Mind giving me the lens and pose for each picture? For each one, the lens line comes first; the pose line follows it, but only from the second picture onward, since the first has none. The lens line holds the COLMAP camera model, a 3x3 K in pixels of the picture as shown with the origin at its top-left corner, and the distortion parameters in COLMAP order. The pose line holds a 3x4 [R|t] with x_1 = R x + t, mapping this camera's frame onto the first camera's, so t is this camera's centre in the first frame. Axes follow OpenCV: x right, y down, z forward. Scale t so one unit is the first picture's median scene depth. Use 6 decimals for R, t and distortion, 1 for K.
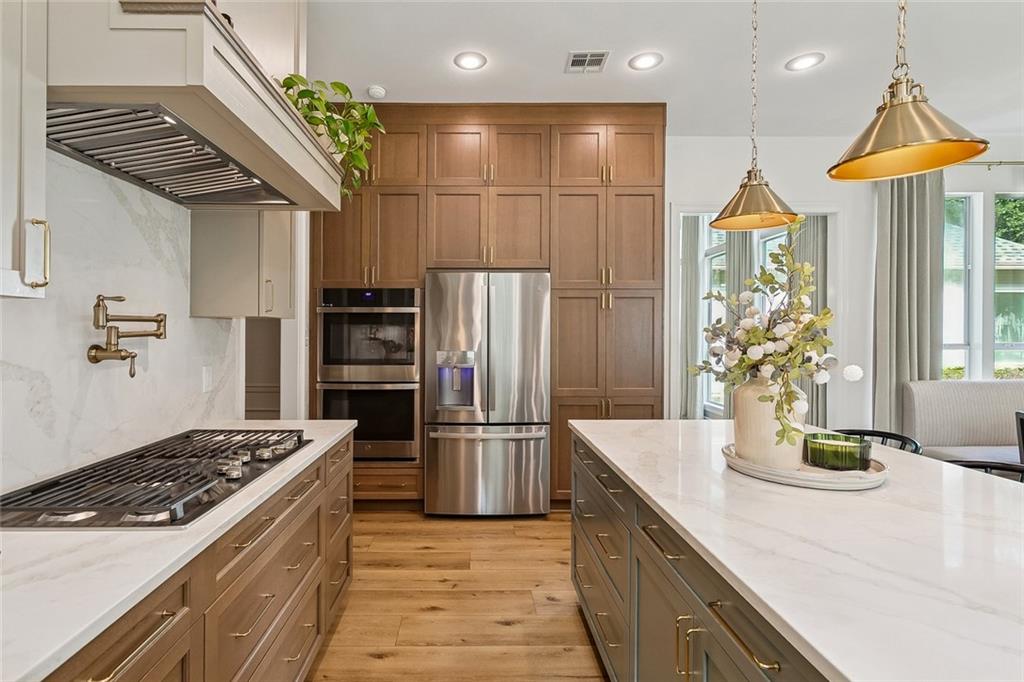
lens RADIAL K [[491.8, 0, 492.5], [0, 491.8, 334.6], [0, 0, 1]] dist [0.000603, 0.004322]
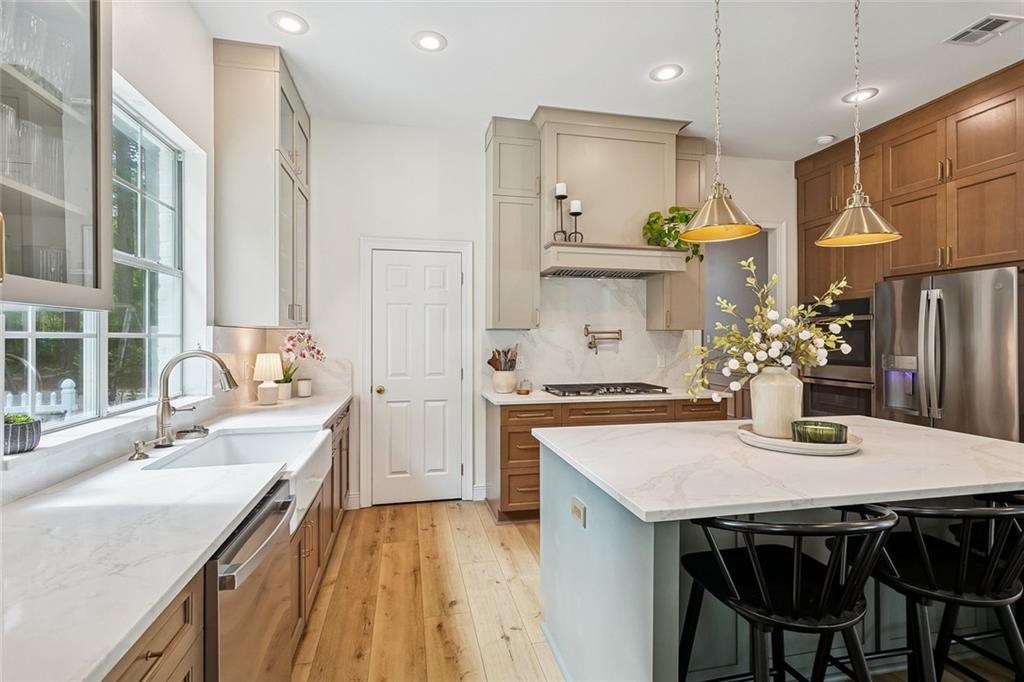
lens RADIAL K [[491.8, 0, 514.0], [0, 491.8, 335.8], [0, 0, 1]] dist [0.000603, 0.004322]
pose [[0.216713, -0.003986, -0.976227, 0.956692], [-0.006303, 0.999965, -0.005483, 0.001463], [0.976215, 0.007341, 0.216680, -0.008542]]
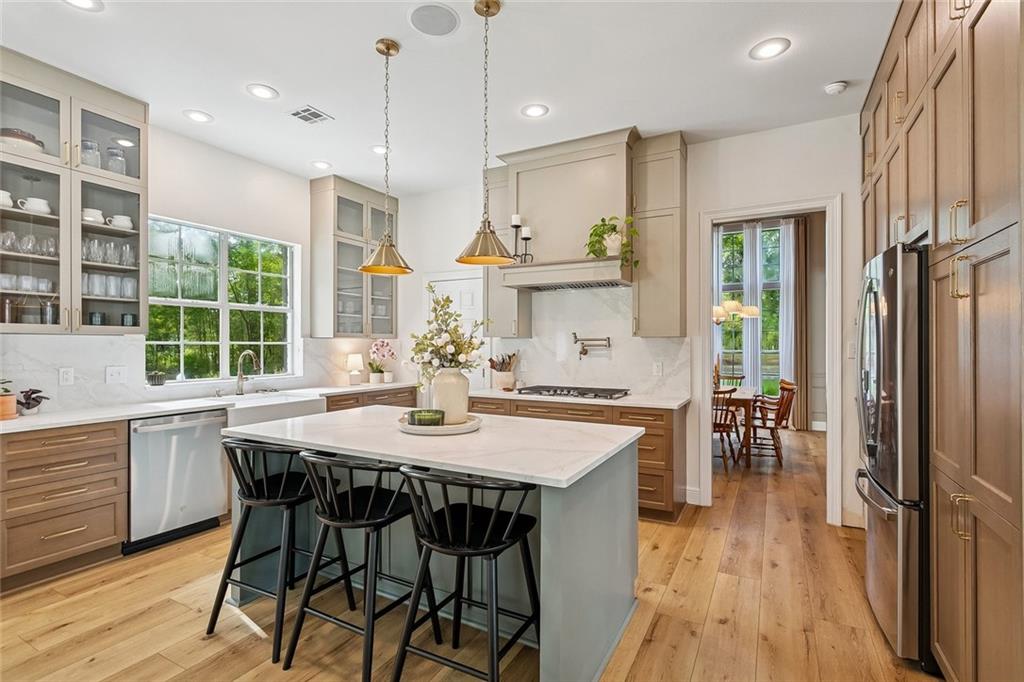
lens RADIAL K [[491.8, 0, 512.8], [0, 491.8, 341.8], [0, 0, 1]] dist [0.000603, 0.004322]
pose [[-0.486453, -0.005036, -0.873692, 1.066843], [-0.007026, 0.999974, -0.001852, -0.007175], [0.873678, 0.005237, -0.486476, 1.104861]]
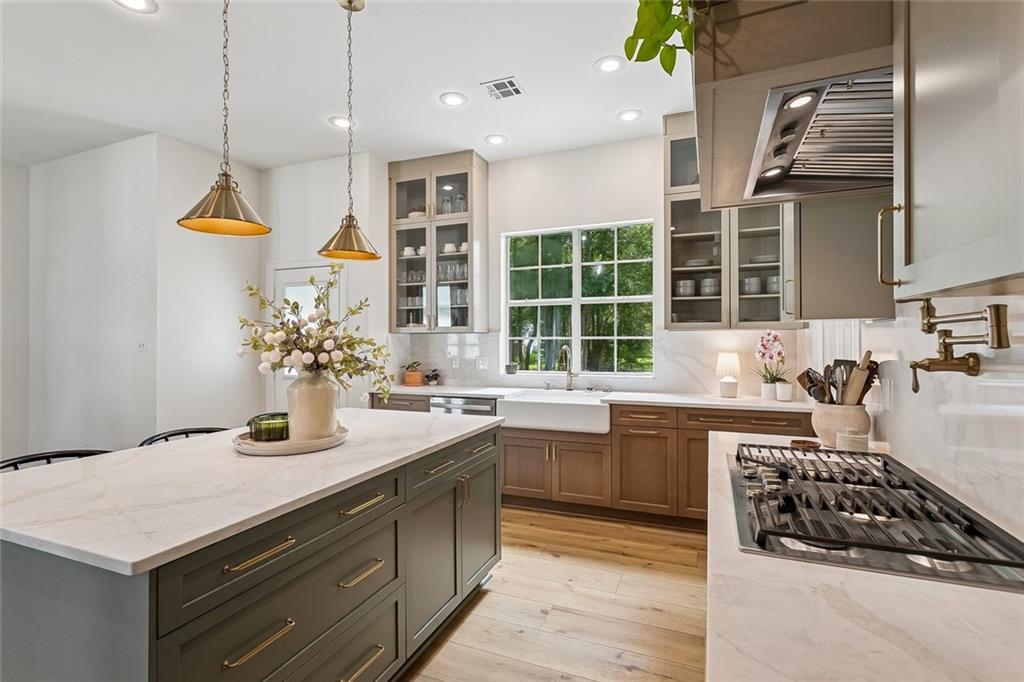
lens RADIAL K [[491.8, 0, 505.0], [0, 491.8, 341.0], [0, 0, 1]] dist [0.000603, 0.004322]
pose [[-0.916302, 0.003102, 0.400476, -0.241971], [0.008262, 0.999904, 0.011157, -0.010180], [-0.400403, 0.013532, -0.916239, 1.094638]]
